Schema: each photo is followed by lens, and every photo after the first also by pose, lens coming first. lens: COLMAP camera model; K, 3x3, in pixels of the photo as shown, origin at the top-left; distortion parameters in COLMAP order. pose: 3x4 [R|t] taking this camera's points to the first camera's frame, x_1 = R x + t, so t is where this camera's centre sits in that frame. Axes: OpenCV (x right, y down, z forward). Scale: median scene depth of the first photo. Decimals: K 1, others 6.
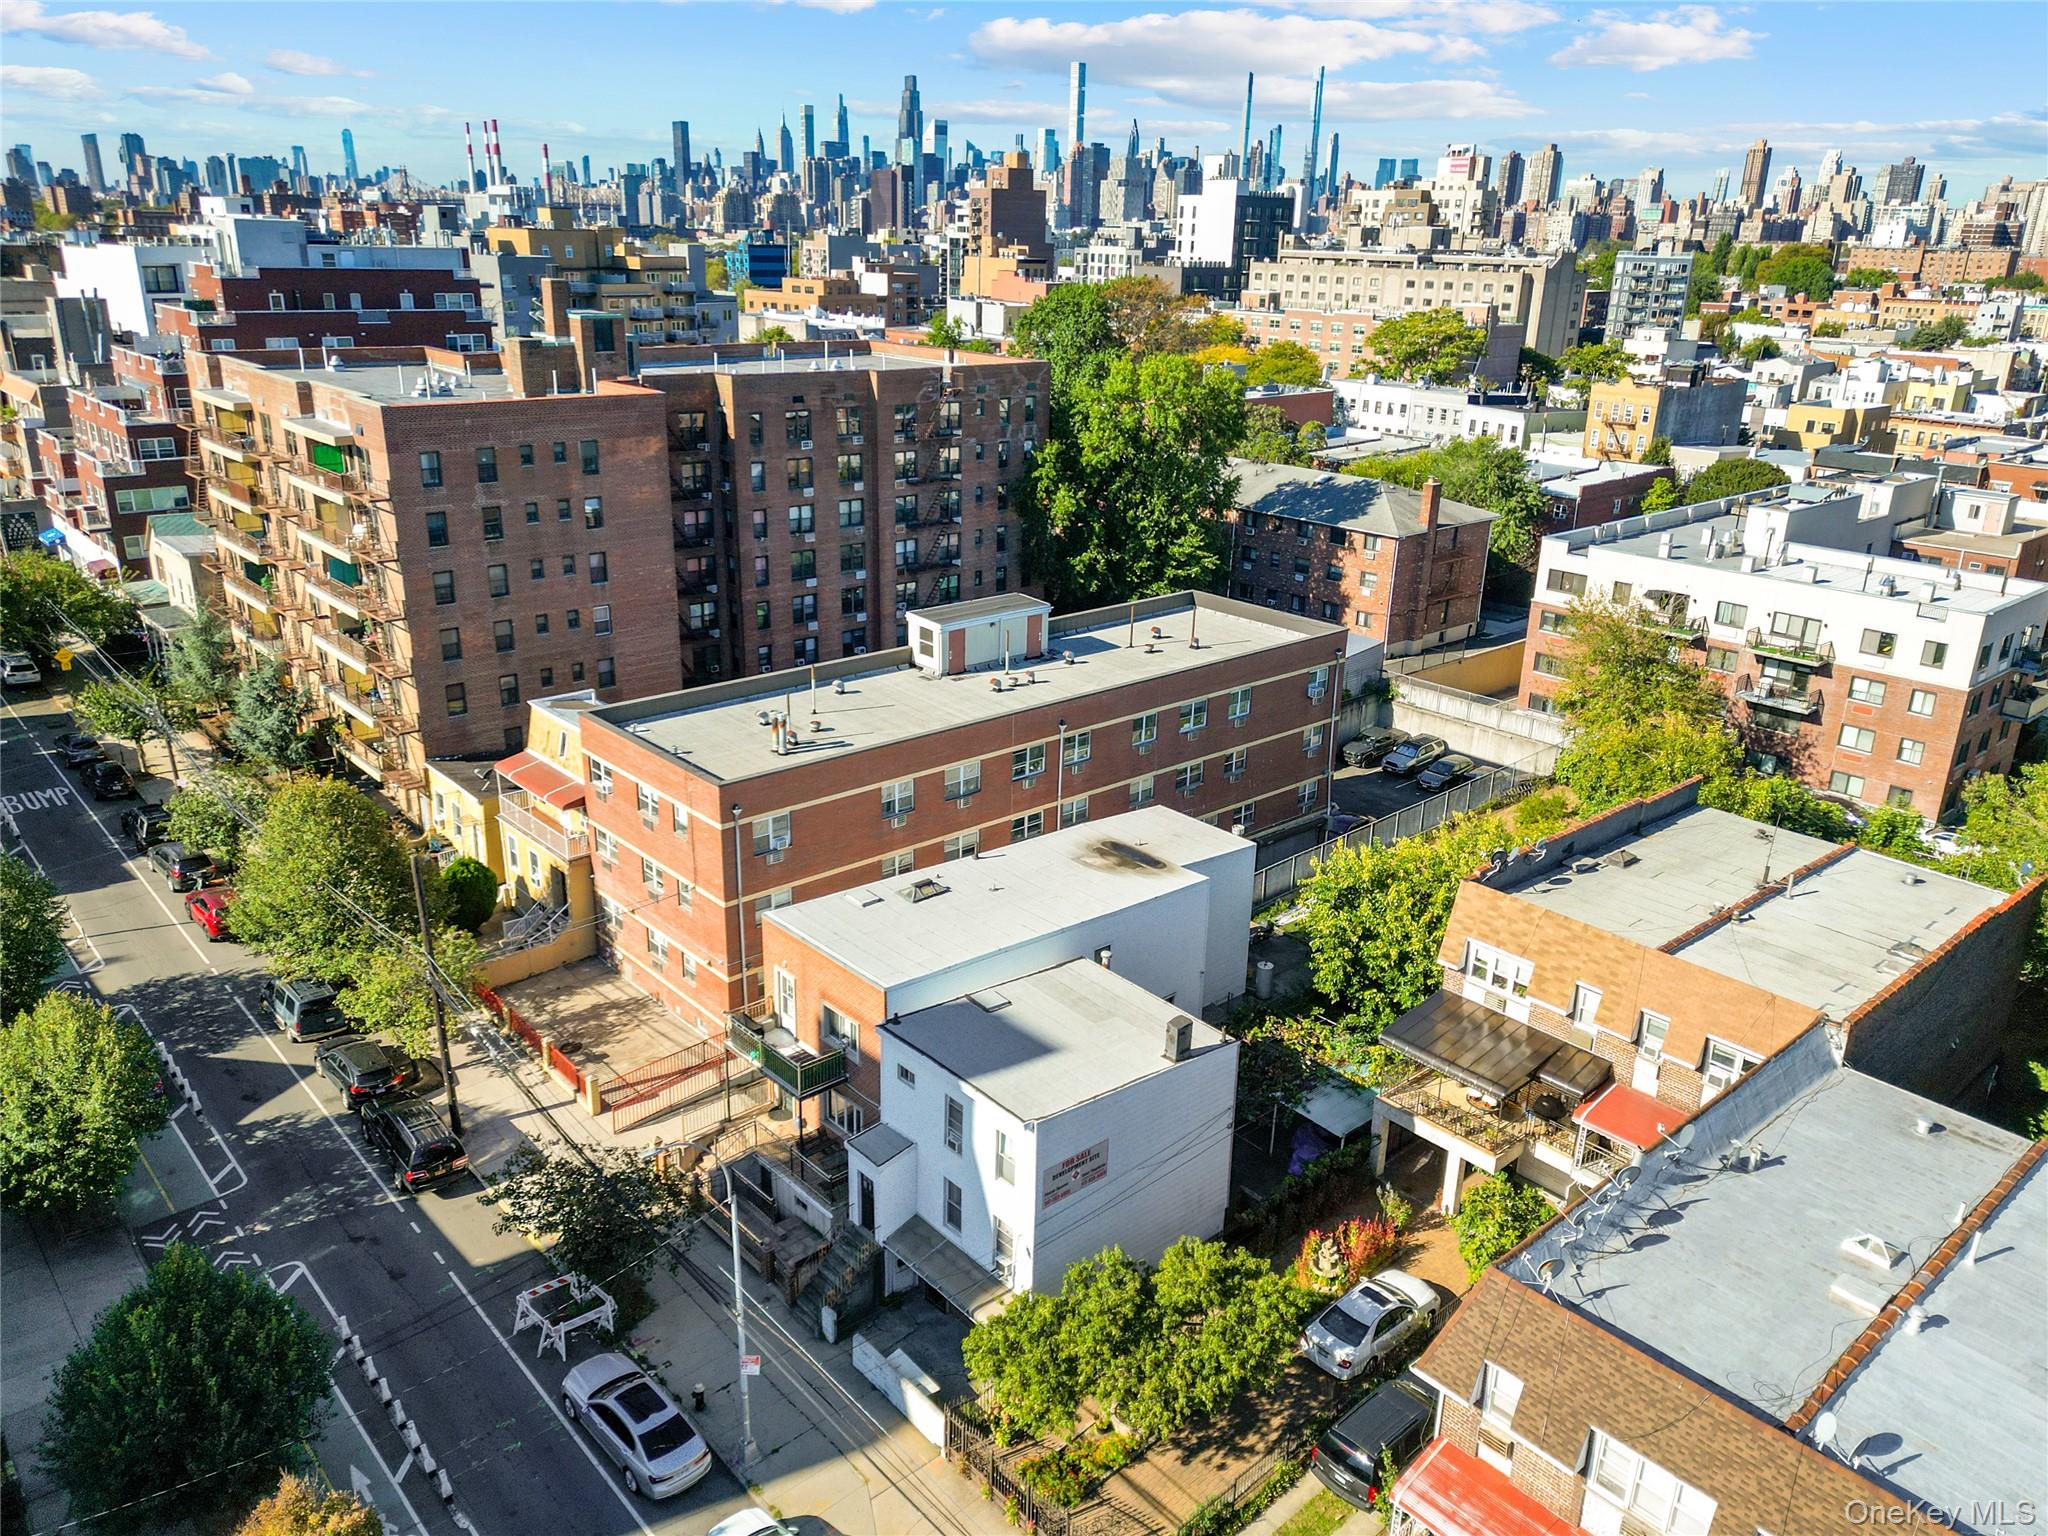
lens RADIAL K [[1493.7, 0, 1024.0], [0, 1493.7, 768.0], [0, 0, 1]] dist [0.058356, -0.053399]
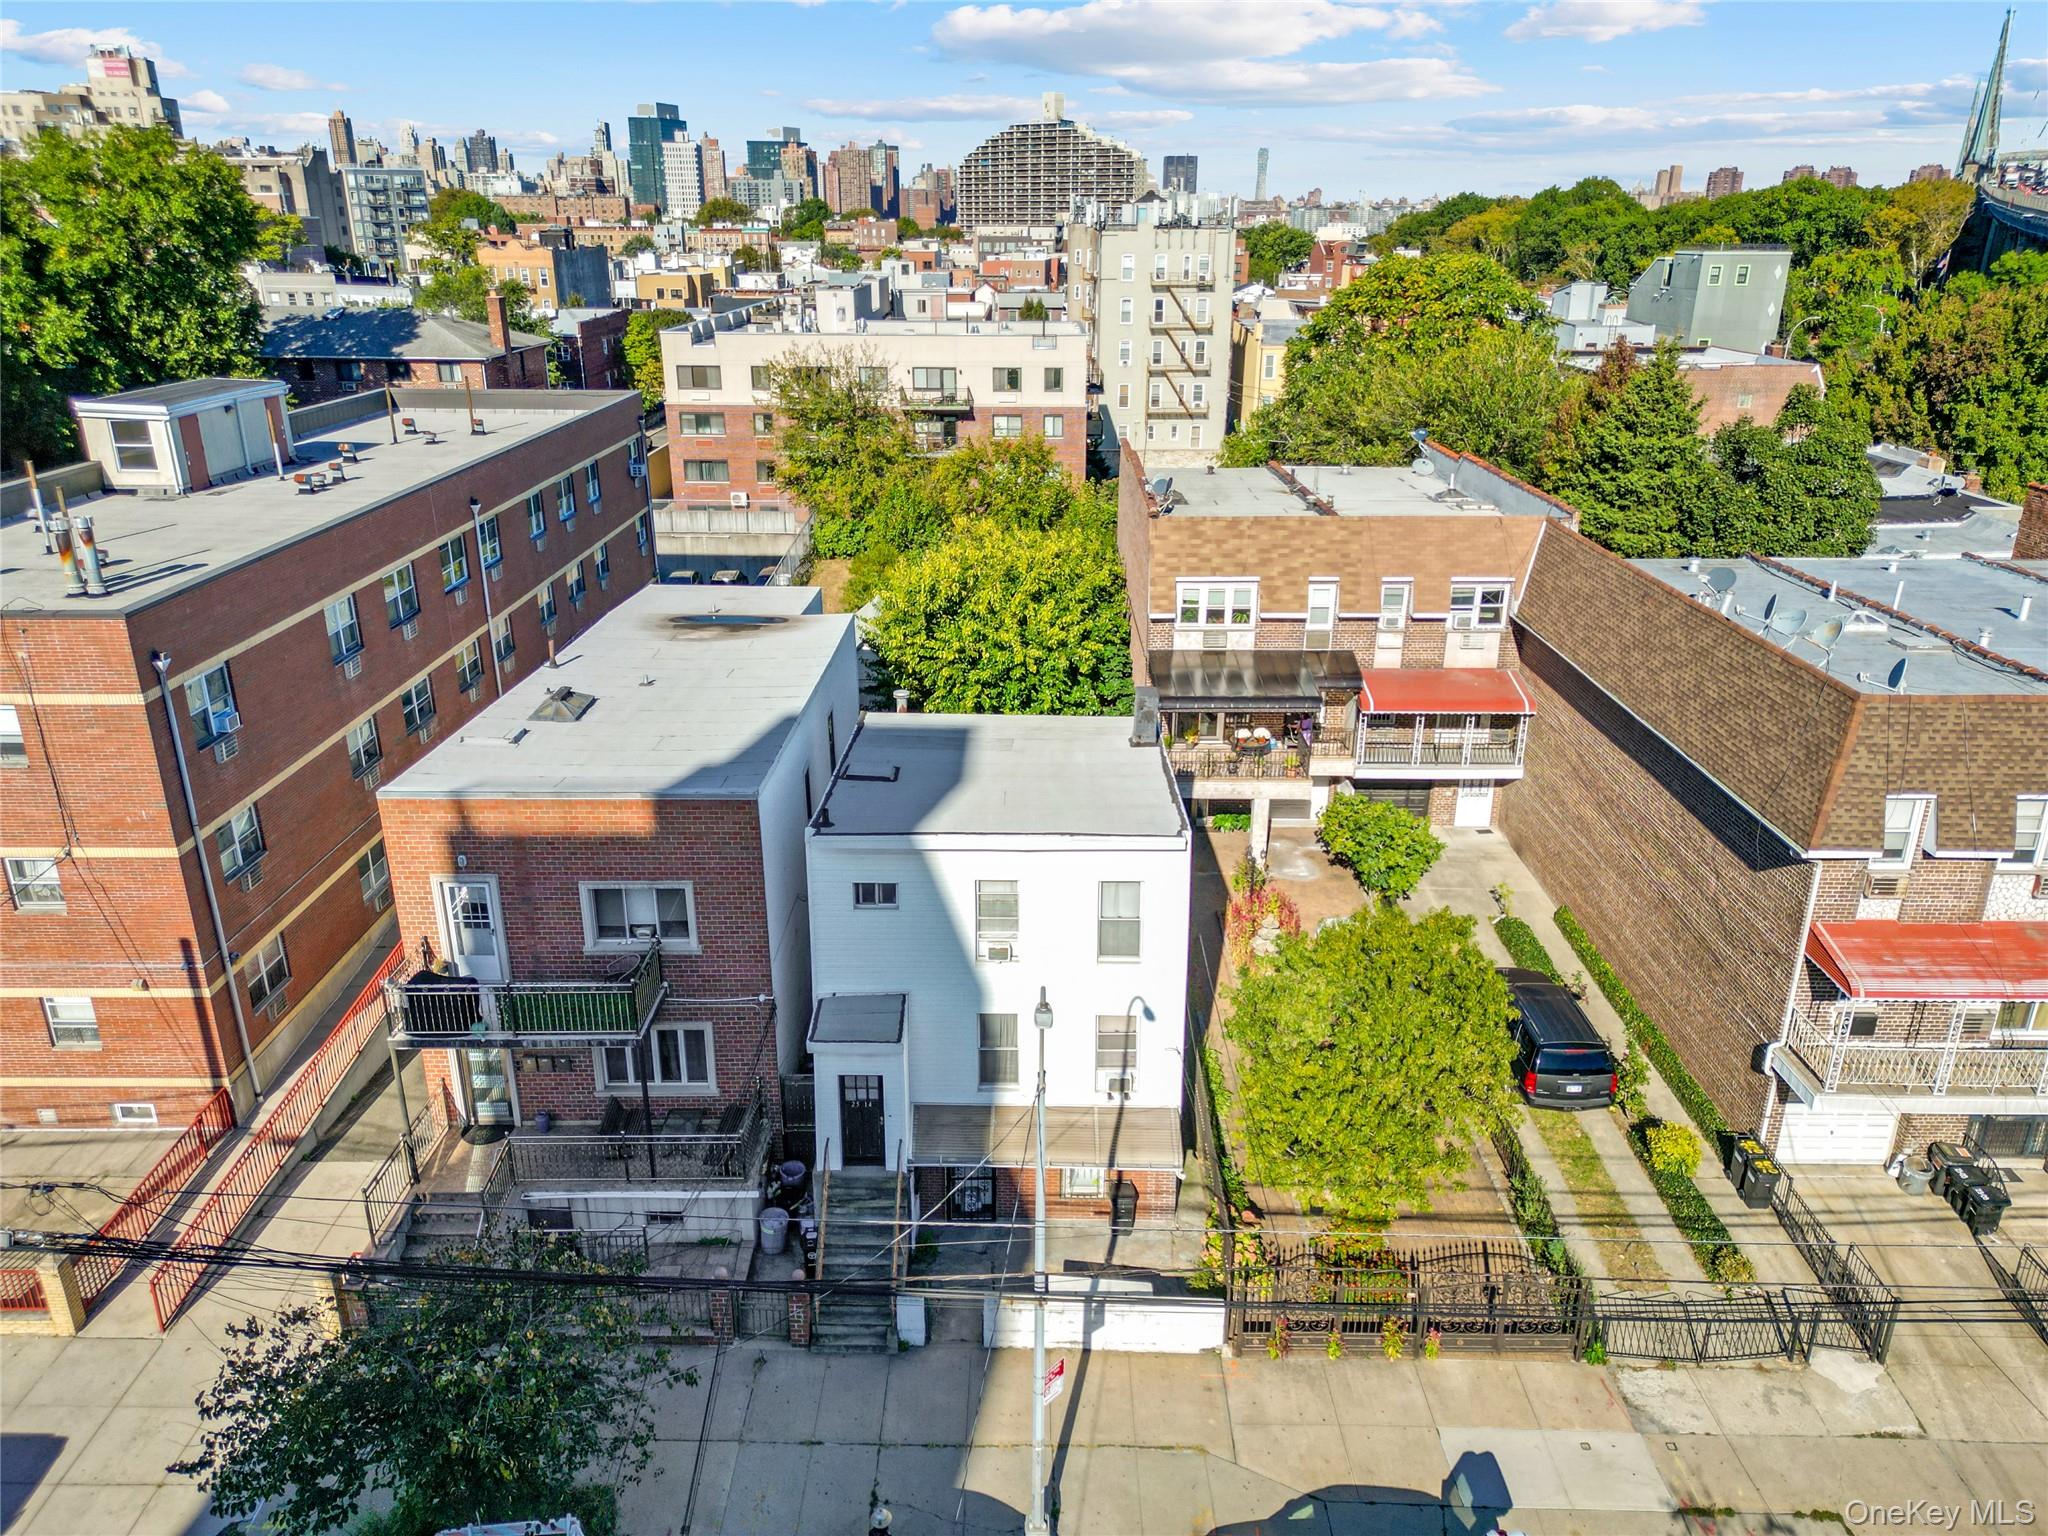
lens RADIAL K [[1434.8, 0, 1024.0], [0, 1434.8, 768.0], [0, 0, 1]] dist [0.050191, -0.037217]
pose [[0.667727, -0.284449, 0.687917, -0.205062], [0.266200, 0.954249, 0.136189, 0.043677], [-0.695182, 0.092187, 0.712898, 0.253926]]
